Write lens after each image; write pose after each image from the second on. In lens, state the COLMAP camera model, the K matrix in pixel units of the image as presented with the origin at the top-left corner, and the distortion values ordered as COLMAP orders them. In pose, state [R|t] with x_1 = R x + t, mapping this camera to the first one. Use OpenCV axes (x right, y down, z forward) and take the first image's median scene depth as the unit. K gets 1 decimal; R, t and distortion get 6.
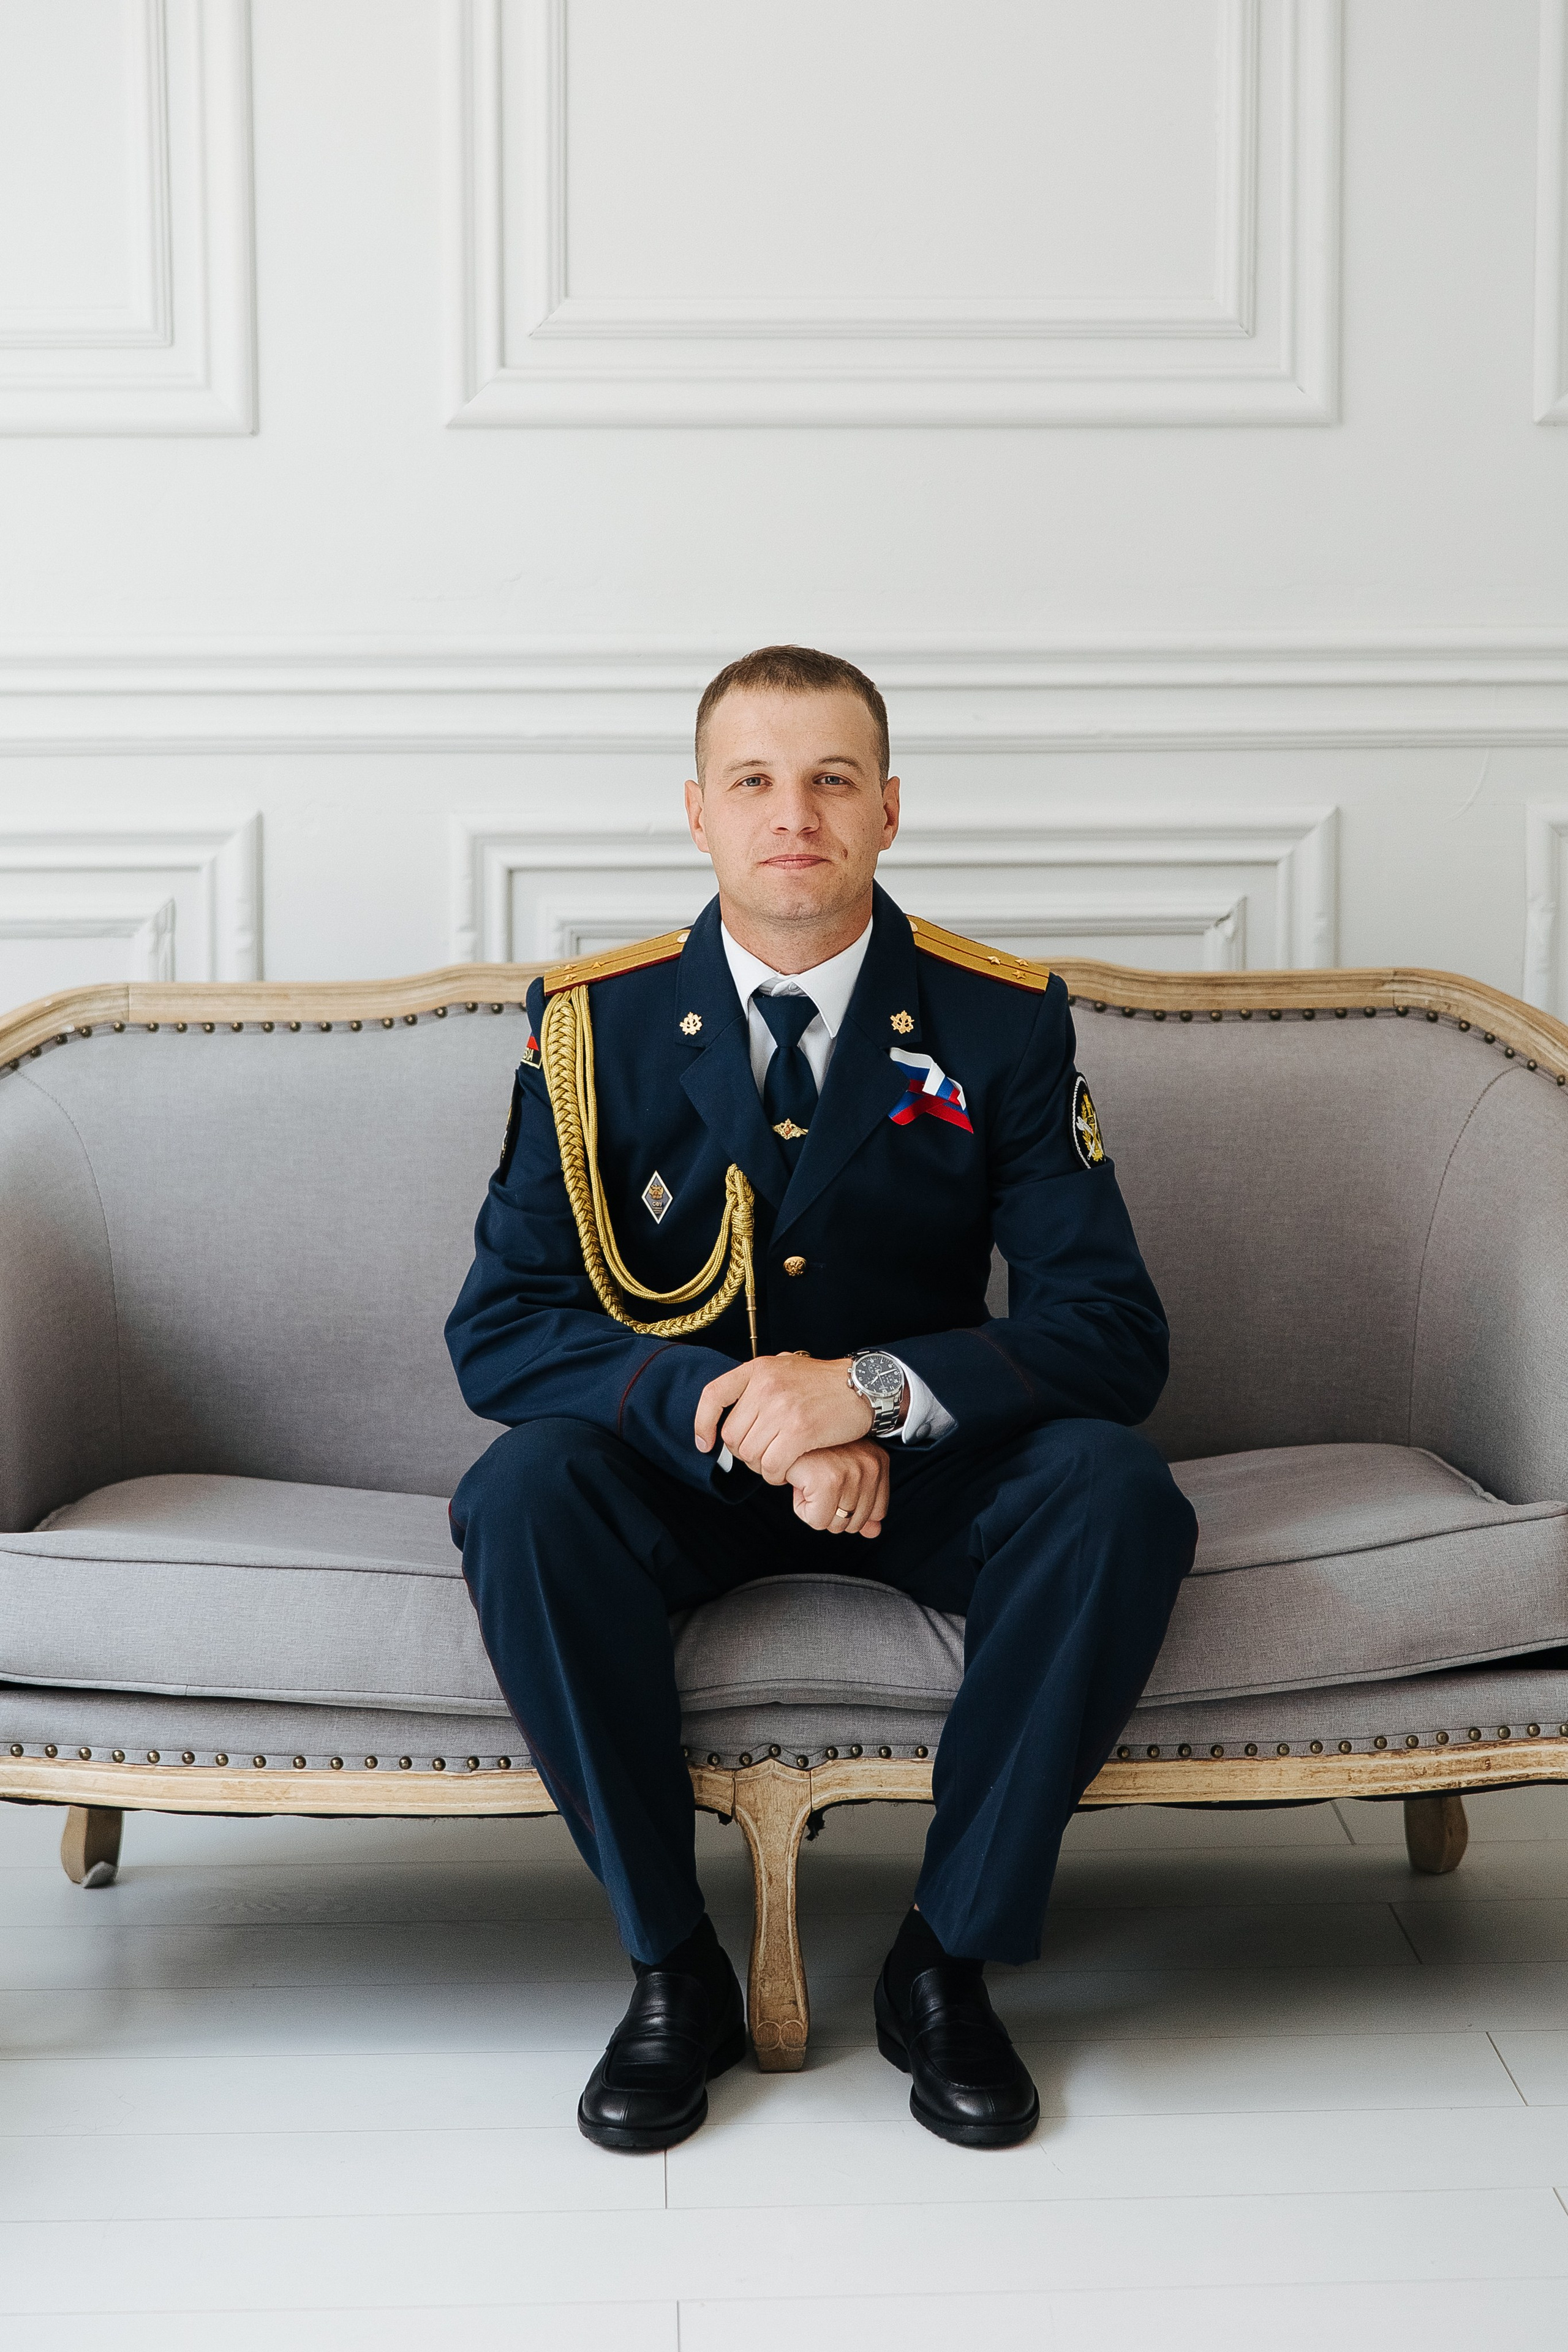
lens RADIAL K [[4739.2, 0, 784.0], [0, 4739.2, 1176.0], [0, 0, 1]] dist [0.005656, -0.099938]
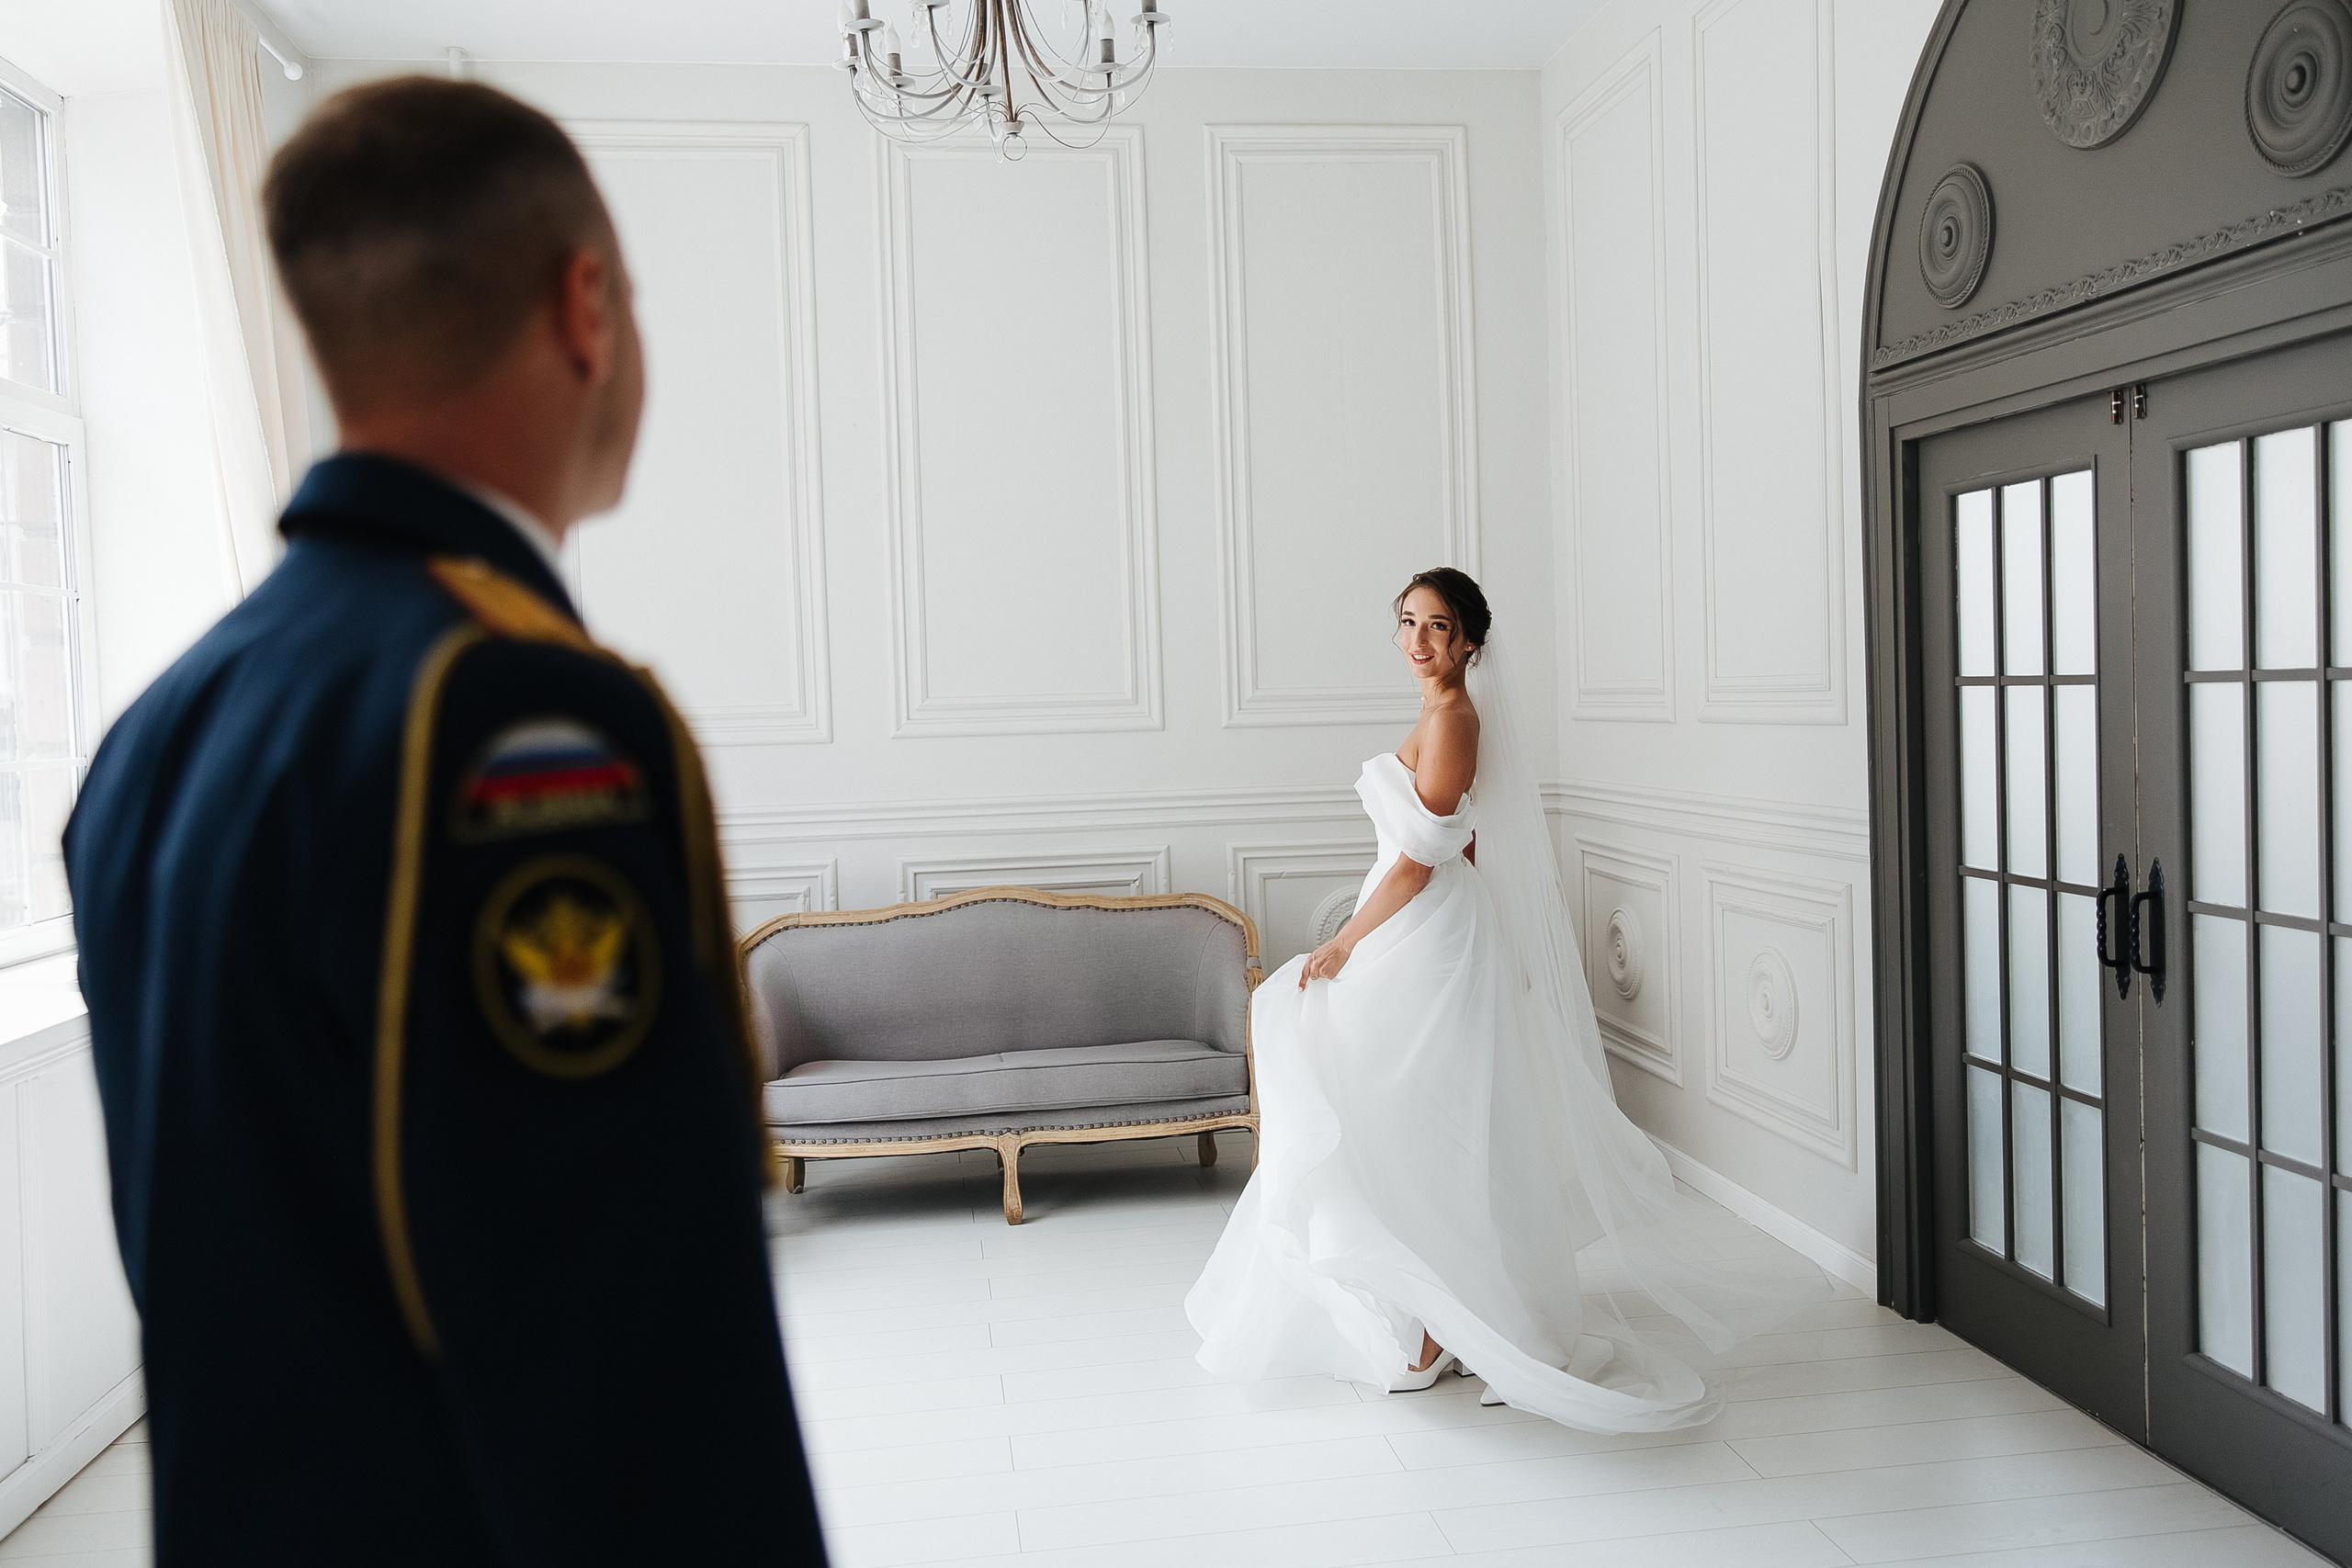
lens RADIAL K [[2013.8, 0, 1176.0], [0, 2013.8, 784.0], [0, 0, 1]] dist [-0.006313, -0.005562]
pose [[0.994498, -0.032231, 0.099677, -0.031145], [0.042117, 0.994224, -0.098720, 0.035651], [-0.095920, 0.102375, 0.990111, -0.763289]]
